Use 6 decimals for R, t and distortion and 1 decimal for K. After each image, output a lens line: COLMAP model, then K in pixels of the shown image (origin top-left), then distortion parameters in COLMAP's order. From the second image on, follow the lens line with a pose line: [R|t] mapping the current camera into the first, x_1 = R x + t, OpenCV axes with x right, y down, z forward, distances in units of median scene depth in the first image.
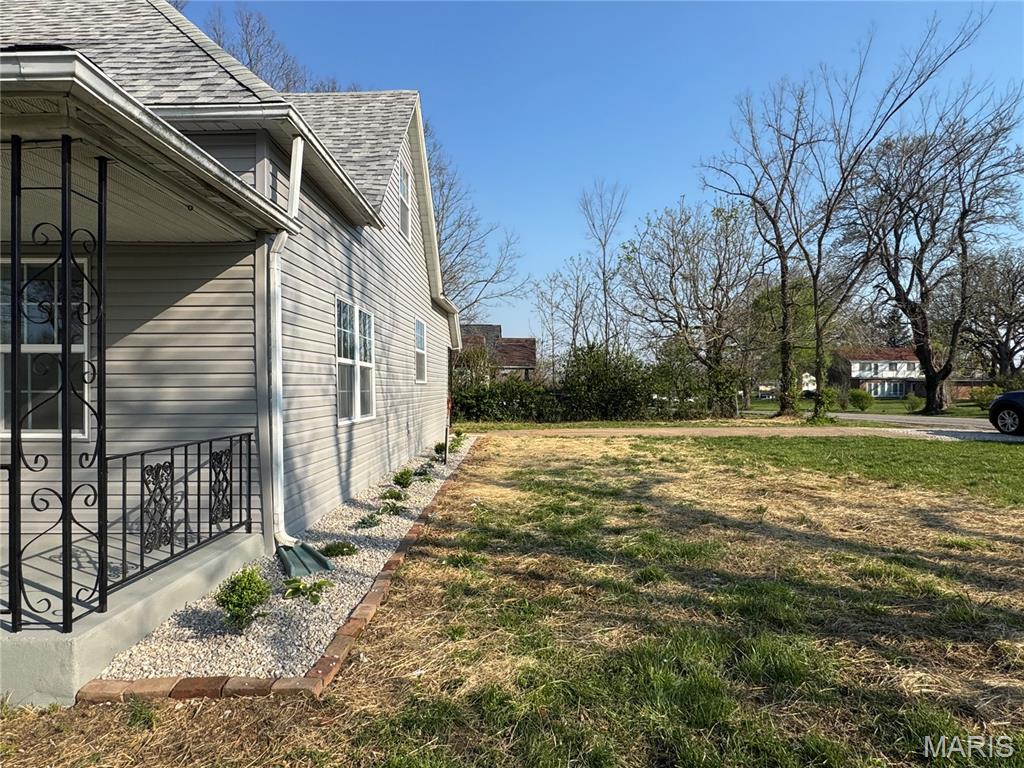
lens RADIAL K [[571.3, 0, 513.6], [0, 571.3, 385.2], [0, 0, 1]] dist [-0.003295, 0.001181]
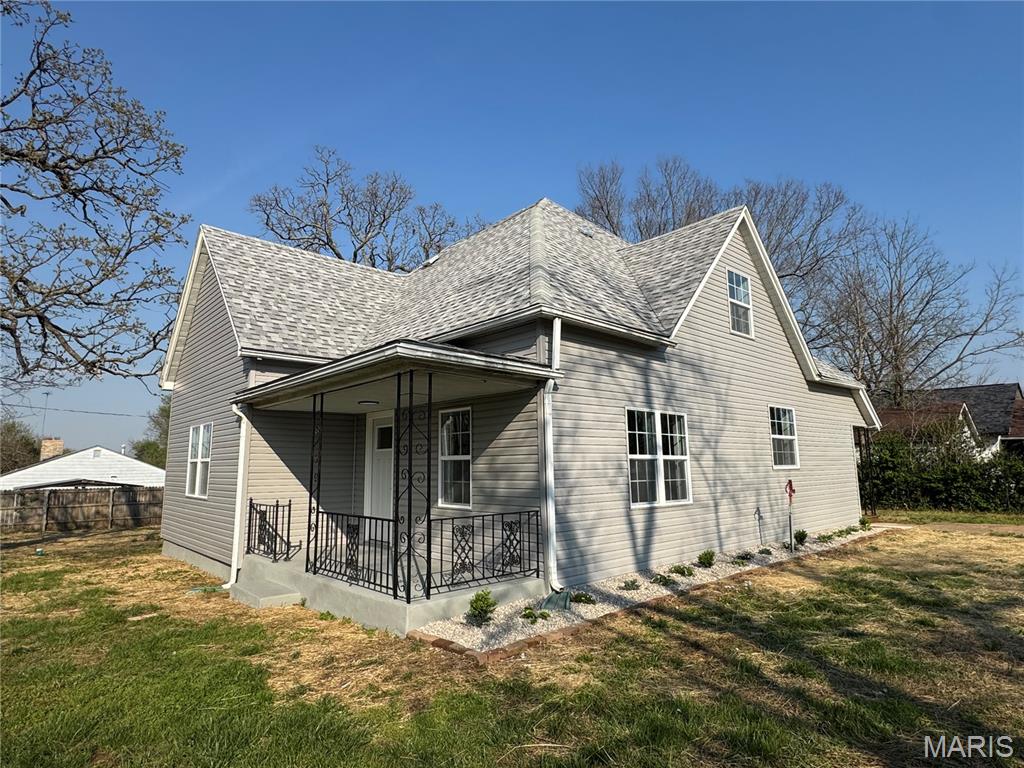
lens RADIAL K [[571.3, 0, 510.5], [0, 571.3, 383.9], [0, 0, 1]] dist [-0.003295, 0.001181]
pose [[0.678828, -0.111082, -0.725847, 0.660340], [0.011485, 0.989977, -0.140763, -0.040146], [0.734207, 0.087217, 0.673300, -0.126032]]
